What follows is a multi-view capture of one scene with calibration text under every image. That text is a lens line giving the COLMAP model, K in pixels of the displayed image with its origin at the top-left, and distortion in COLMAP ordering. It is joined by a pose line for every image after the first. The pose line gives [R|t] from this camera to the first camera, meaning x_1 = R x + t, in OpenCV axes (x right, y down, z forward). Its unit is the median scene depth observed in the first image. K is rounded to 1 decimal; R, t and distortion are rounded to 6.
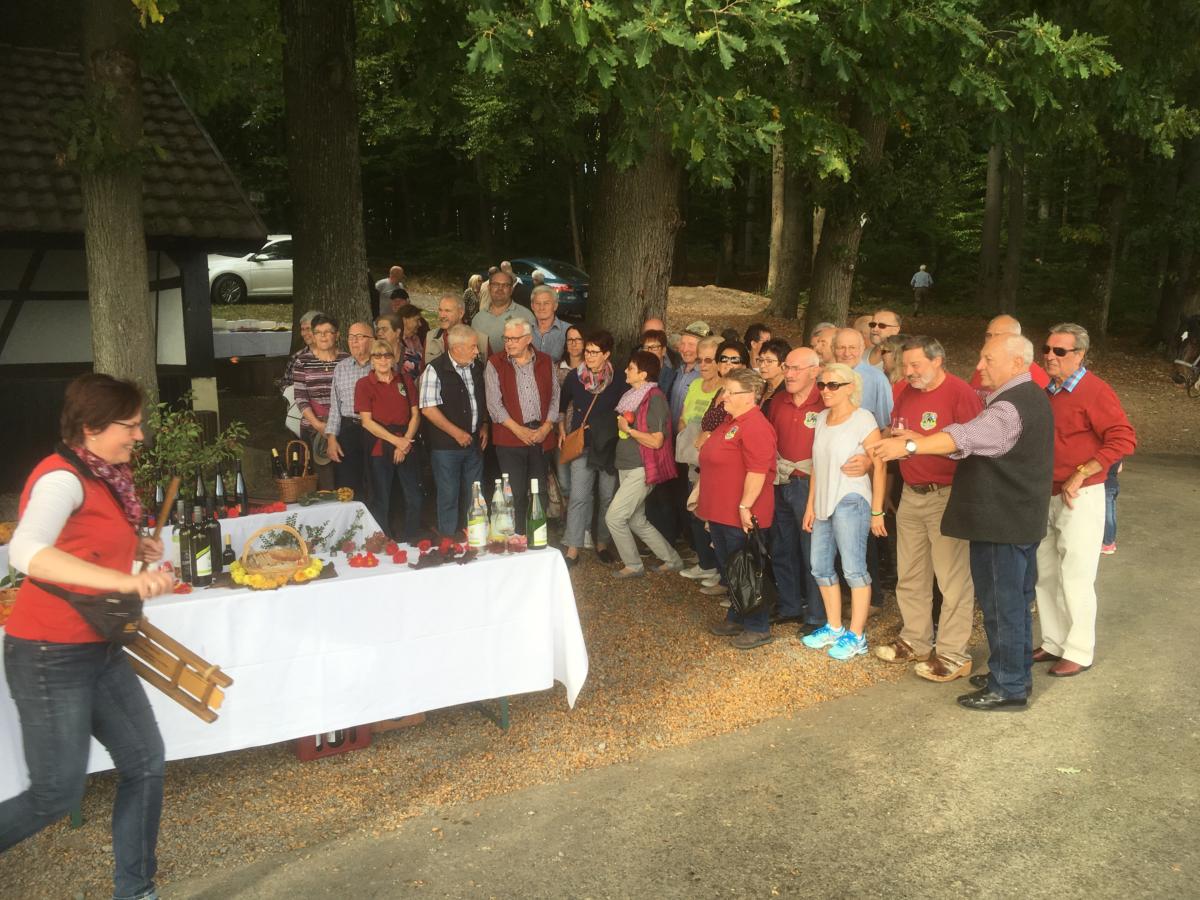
lens RADIAL K [[1027.0, 0, 600.0], [0, 1027.0, 450.0], [0, 0, 1]] dist [0.017247, 0.000263]
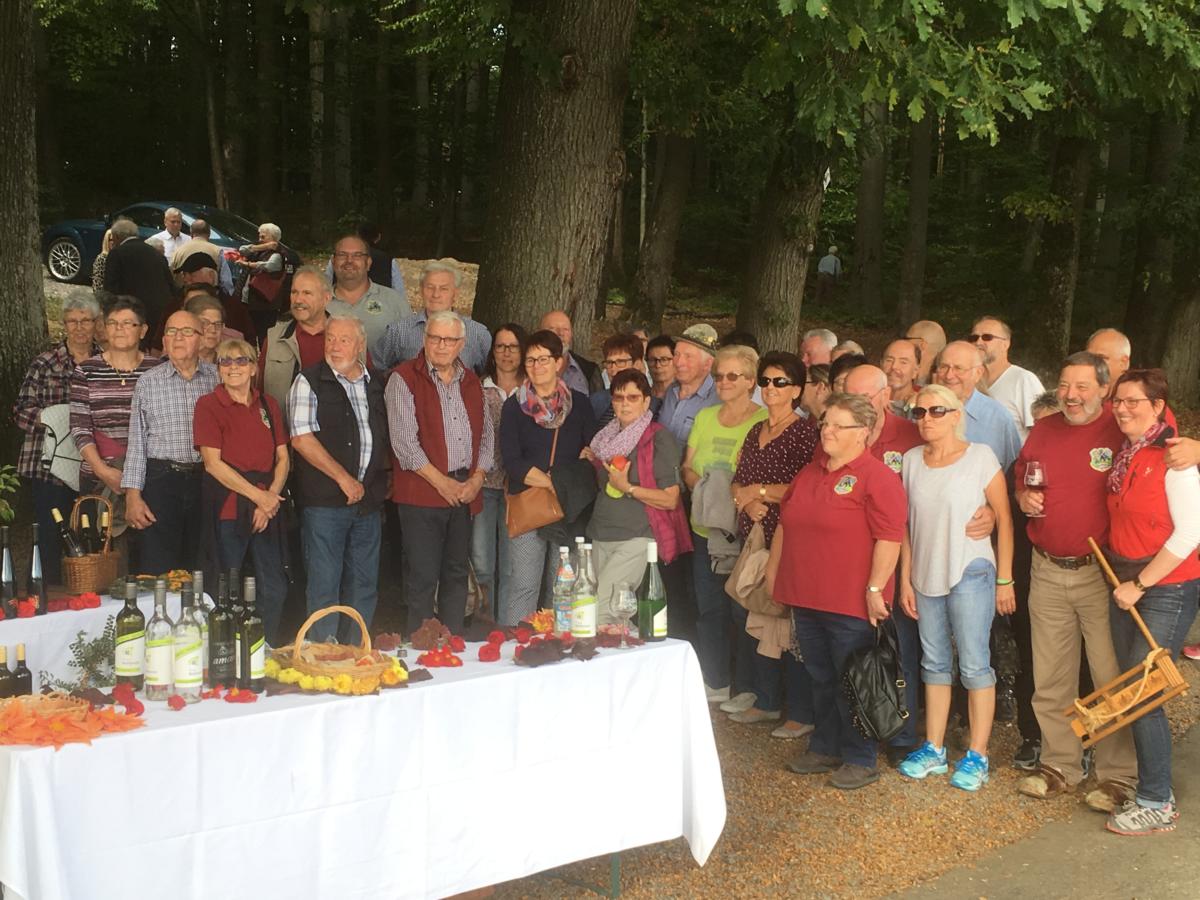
lens RADIAL K [[1774.7, 0, 600.0], [0, 1774.7, 450.0], [0, 0, 1]] dist [0.009393, 0.028906]
pose [[0.968471, 0.011619, 0.248856, -0.260953], [0.000741, 0.998773, -0.049517, 0.016449], [-0.249126, 0.048141, 0.967274, -0.118155]]
